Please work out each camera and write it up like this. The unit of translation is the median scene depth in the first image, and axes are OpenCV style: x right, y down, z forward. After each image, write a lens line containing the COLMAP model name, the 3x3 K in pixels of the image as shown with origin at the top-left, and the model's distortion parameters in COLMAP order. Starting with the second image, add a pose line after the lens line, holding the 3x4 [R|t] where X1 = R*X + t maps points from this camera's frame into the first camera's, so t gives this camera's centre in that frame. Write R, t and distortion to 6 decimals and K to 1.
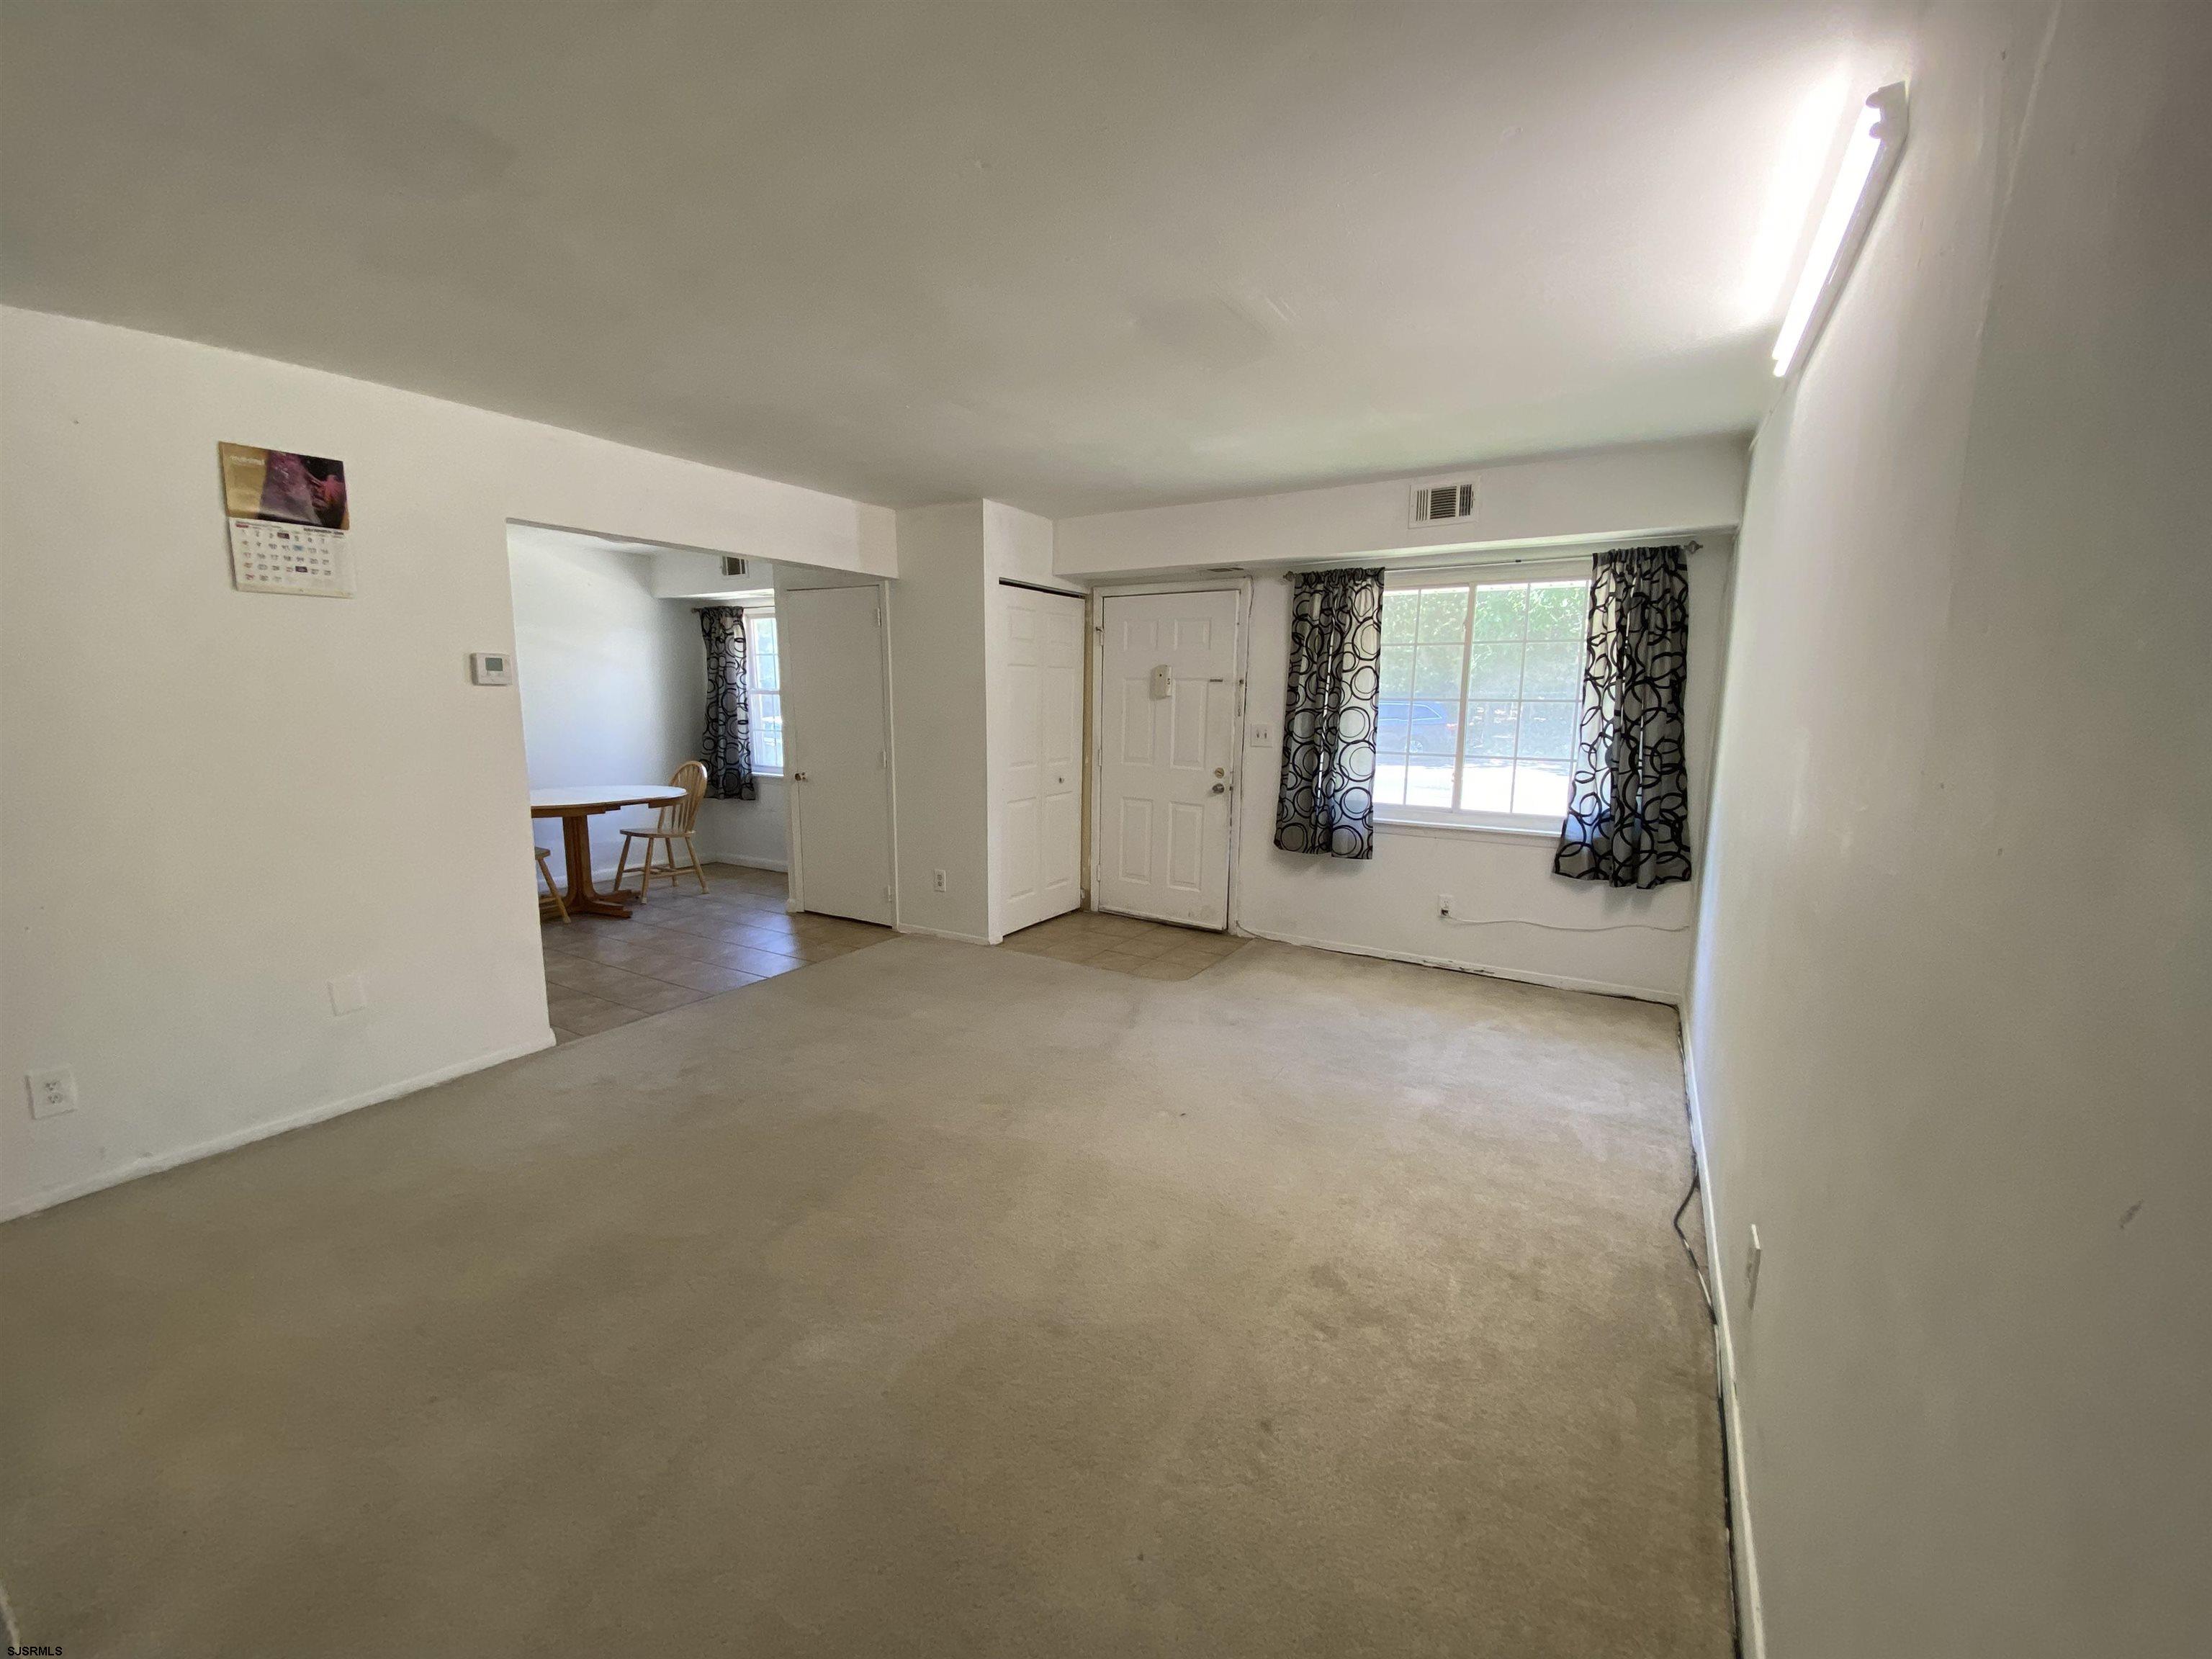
lens RADIAL K [[887.6, 0, 1106.0], [0, 887.6, 829.5], [0, 0, 1]] dist [-0.000563, -0.000164]
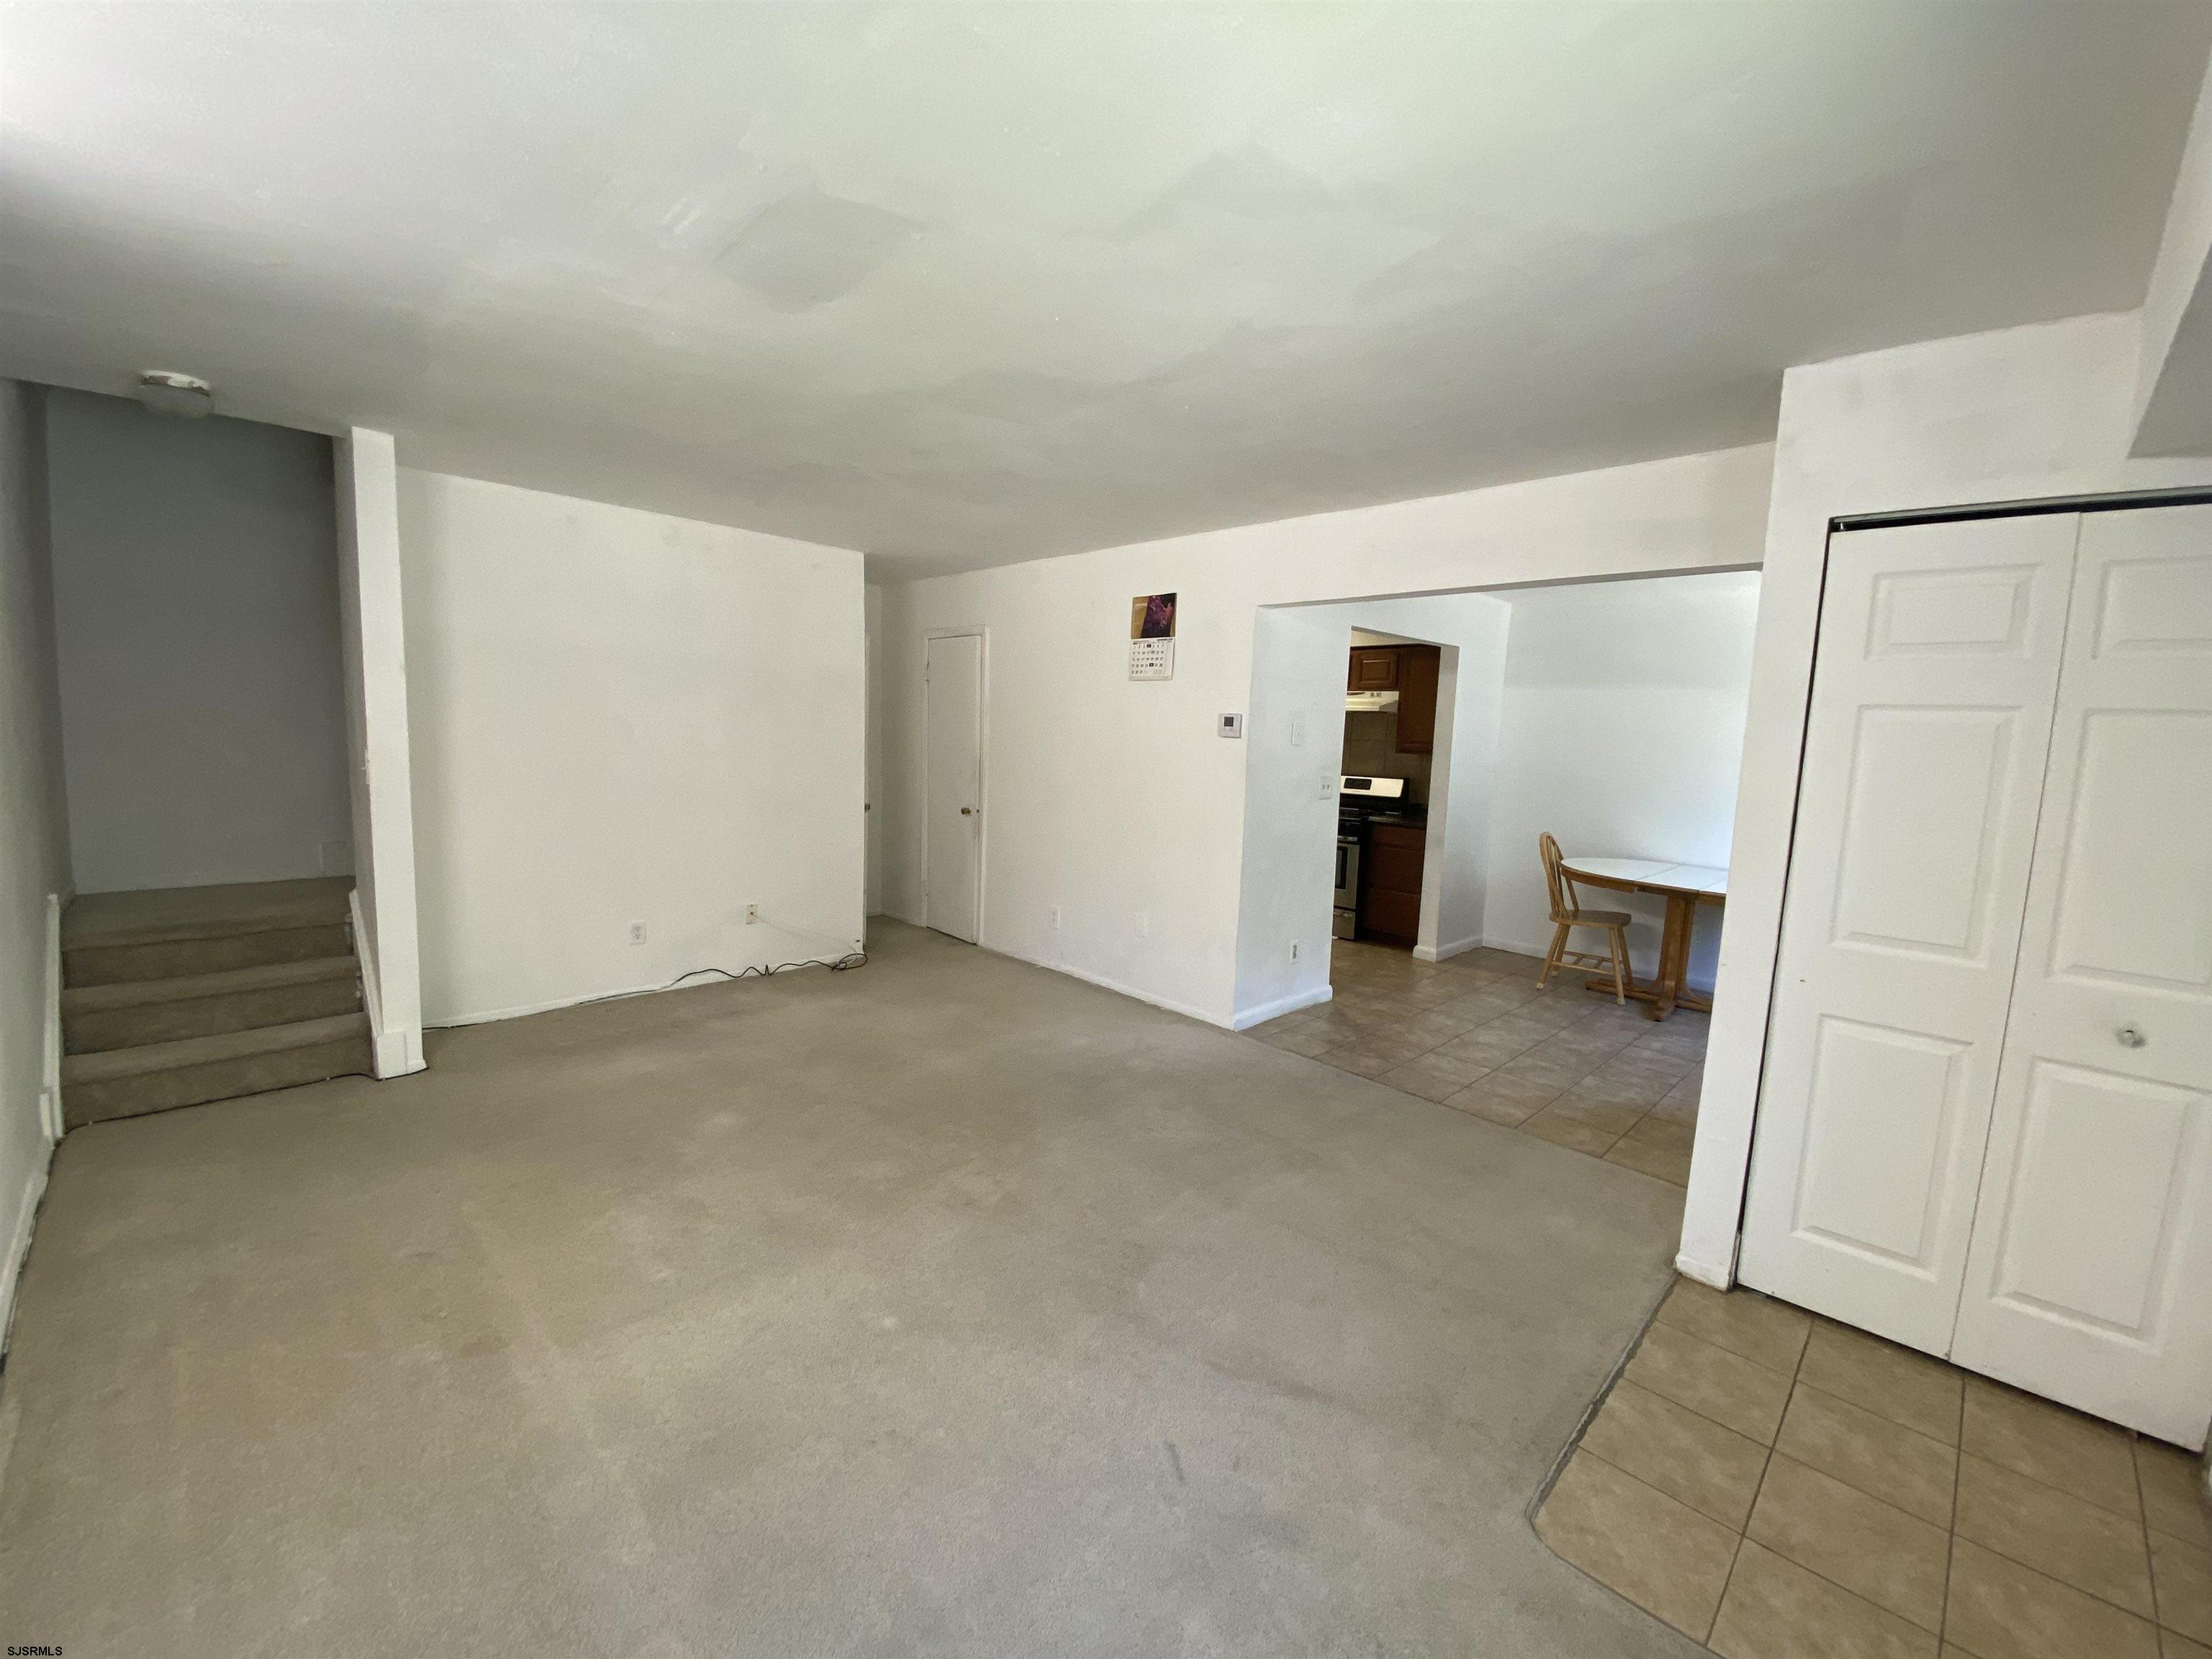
lens RADIAL K [[887.6, 0, 1106.0], [0, 887.6, 829.5], [0, 0, 1]] dist [-0.000563, -0.000164]
pose [[-0.252232, 0.095825, -0.962911, 0.604032], [-0.187726, 0.971334, 0.145837, -0.180974], [0.949283, 0.217548, -0.227013, 1.119825]]
